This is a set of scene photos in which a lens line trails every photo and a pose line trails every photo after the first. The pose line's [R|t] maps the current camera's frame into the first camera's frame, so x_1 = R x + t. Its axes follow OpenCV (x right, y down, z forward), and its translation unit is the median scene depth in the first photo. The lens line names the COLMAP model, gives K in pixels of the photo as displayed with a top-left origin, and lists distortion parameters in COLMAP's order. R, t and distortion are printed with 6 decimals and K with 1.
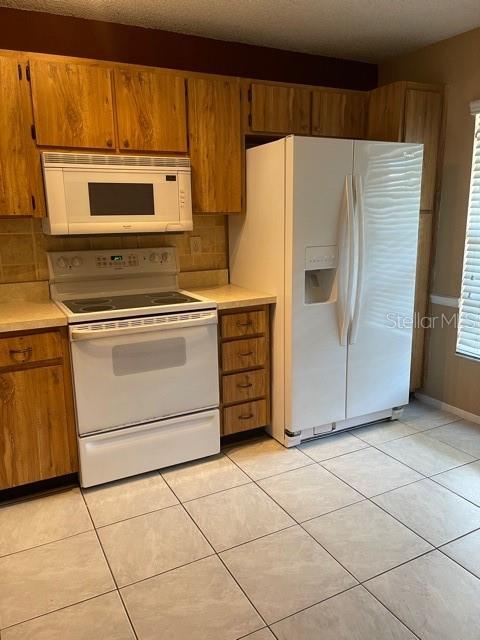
lens RADIAL K [[480.7, 0, 236.6], [0, 480.7, 316.0], [0, 0, 1]] dist [0.040610, -0.073548]
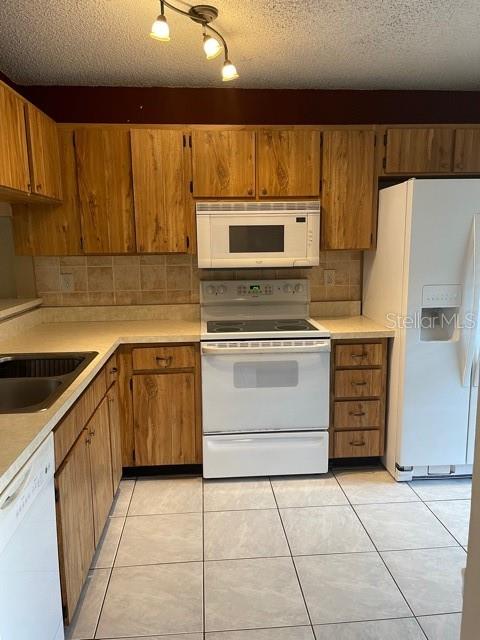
lens RADIAL K [[480.7, 0, 236.6], [0, 480.7, 316.0], [0, 0, 1]] dist [0.040610, -0.073548]
pose [[0.918761, 0.065883, -0.389279, 0.183114], [-0.083106, 0.996160, -0.027550, -0.017473], [0.385969, 0.057664, 0.920708, -0.087976]]
